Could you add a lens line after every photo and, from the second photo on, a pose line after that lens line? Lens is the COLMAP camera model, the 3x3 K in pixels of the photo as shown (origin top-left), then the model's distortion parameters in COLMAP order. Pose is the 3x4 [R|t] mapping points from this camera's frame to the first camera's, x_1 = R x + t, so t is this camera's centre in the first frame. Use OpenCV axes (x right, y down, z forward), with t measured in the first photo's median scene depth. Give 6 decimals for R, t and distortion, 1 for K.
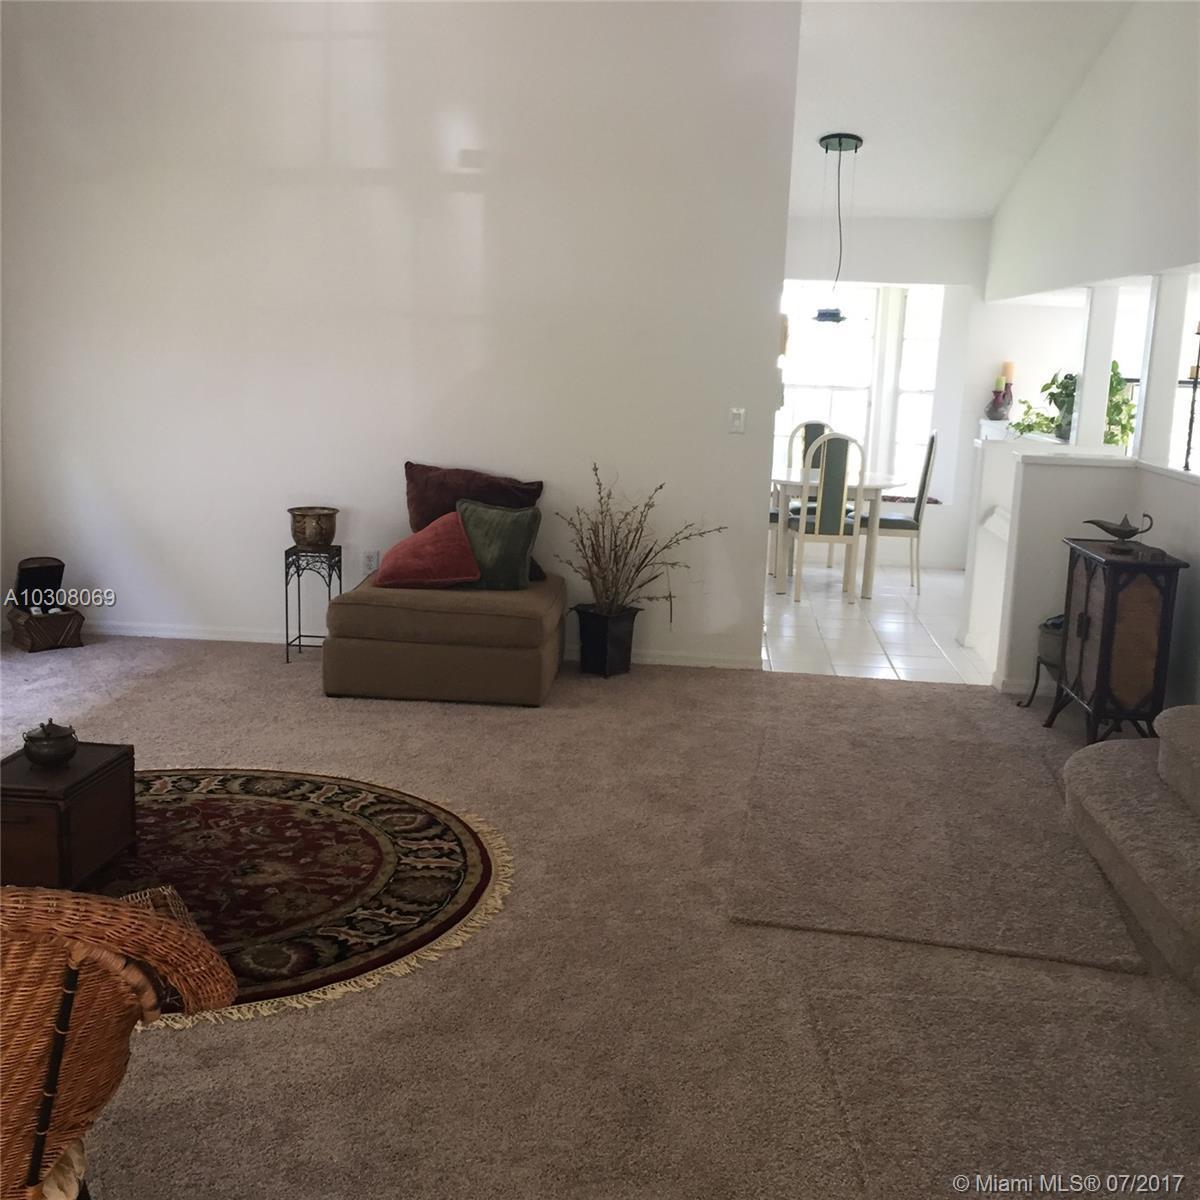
lens RADIAL K [[1366.5, 0, 600.0], [0, 1366.5, 600.0], [0, 0, 1]] dist [0.047636, -0.042507]
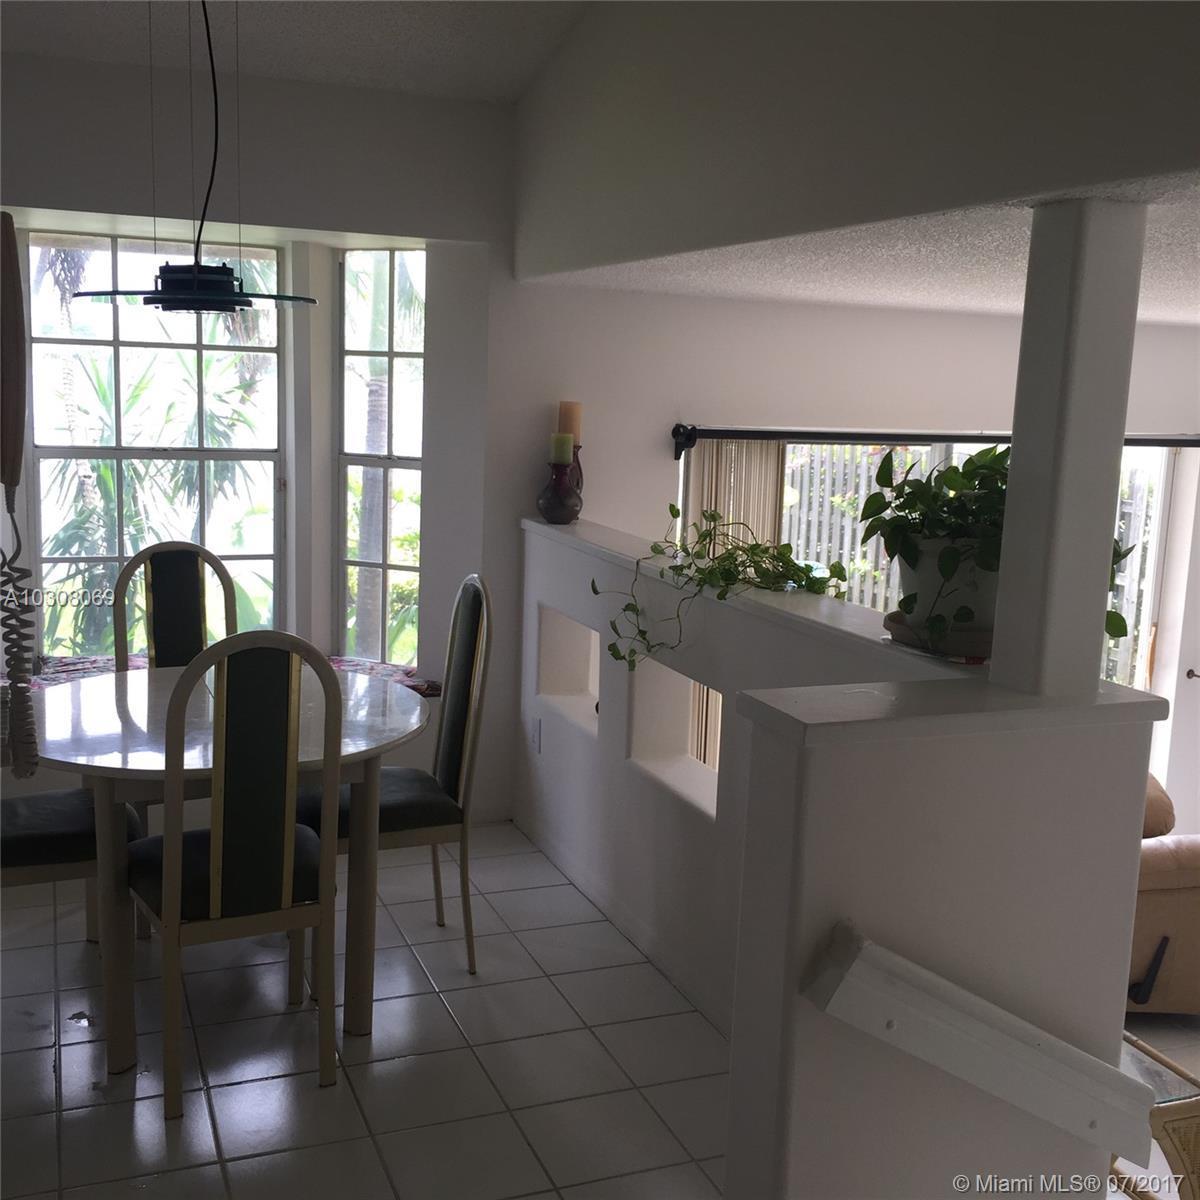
lens RADIAL K [[1366.5, 0, 600.0], [0, 1366.5, 600.0], [0, 0, 1]] dist [0.047636, -0.042507]
pose [[0.892278, -0.084745, 0.443462, 0.161942], [0.085433, 0.996173, 0.018470, -0.211024], [-0.443330, 0.021405, 0.896103, 1.068130]]
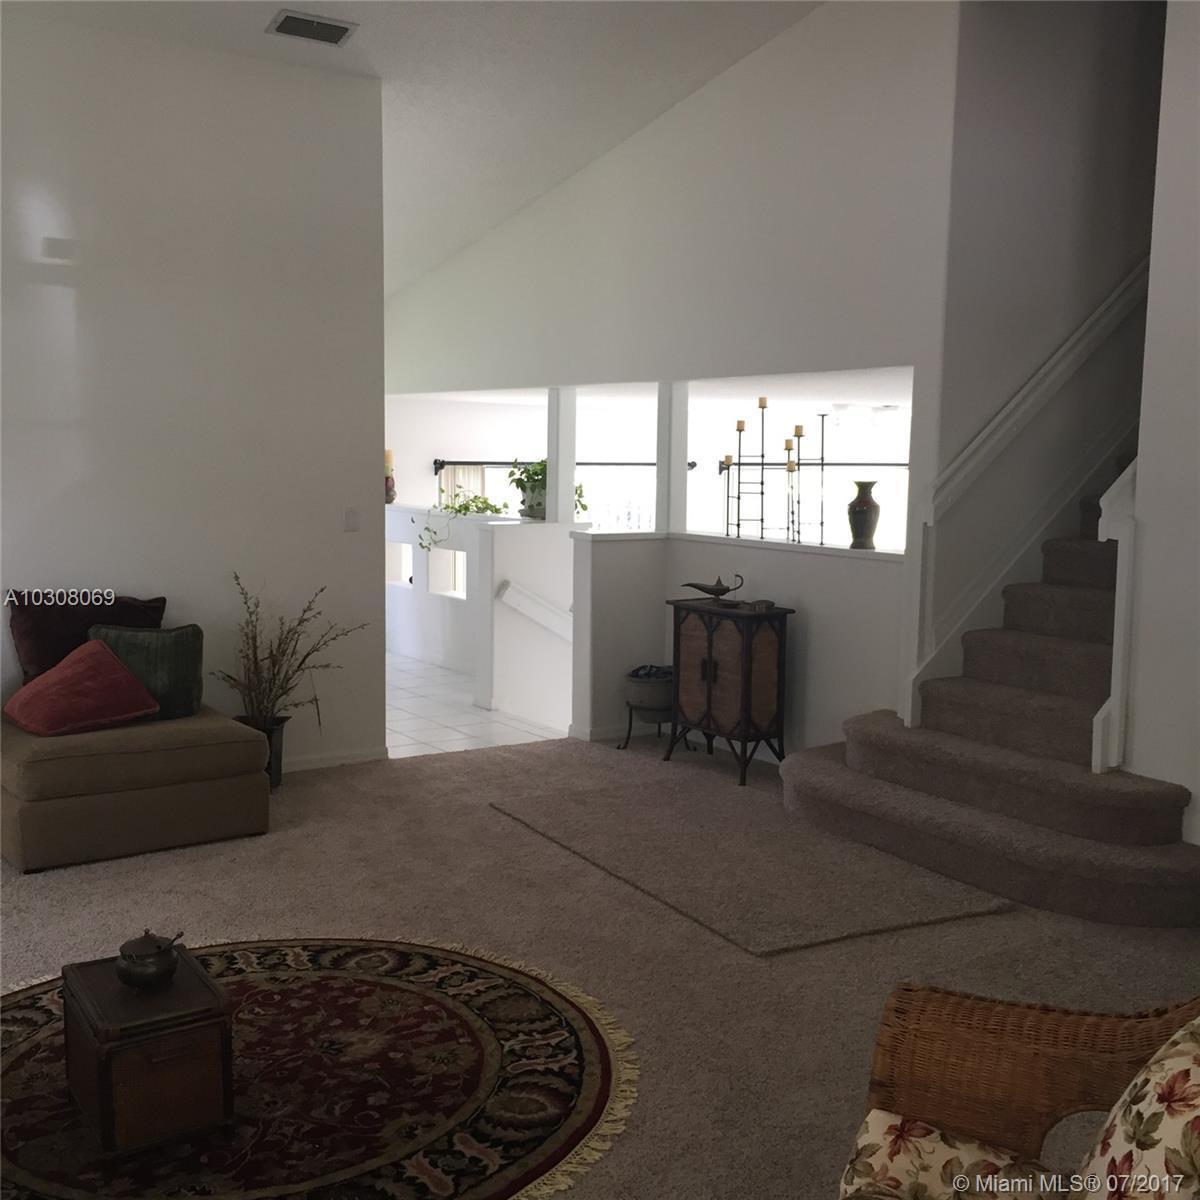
lens RADIAL K [[1366.5, 0, 600.0], [0, 1366.5, 600.0], [0, 0, 1]] dist [0.047636, -0.042507]
pose [[0.772032, -0.098557, 0.627896, -0.502280], [0.131714, 0.991267, -0.006357, -0.050553], [-0.621786, 0.087610, 0.778272, 0.120962]]
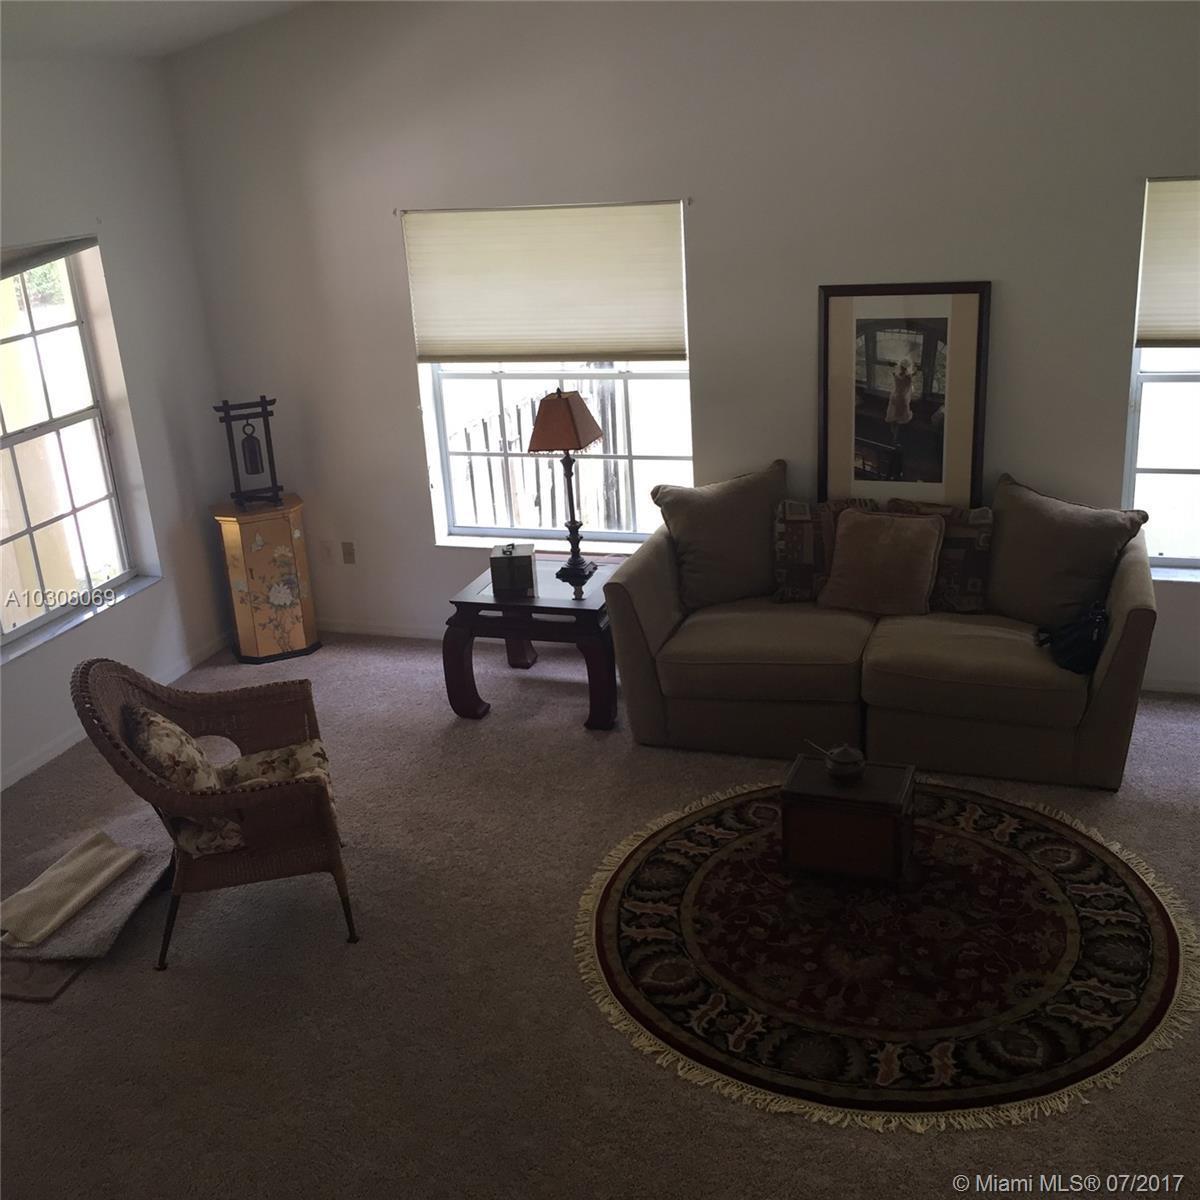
lens RADIAL K [[1366.5, 0, 600.0], [0, 1366.5, 600.0], [0, 0, 1]] dist [0.047636, -0.042507]
pose [[-0.239942, 0.301050, -0.922928, 0.528672], [-0.128855, 0.932413, 0.337644, -0.298822], [0.962198, 0.199939, -0.184933, 0.720366]]
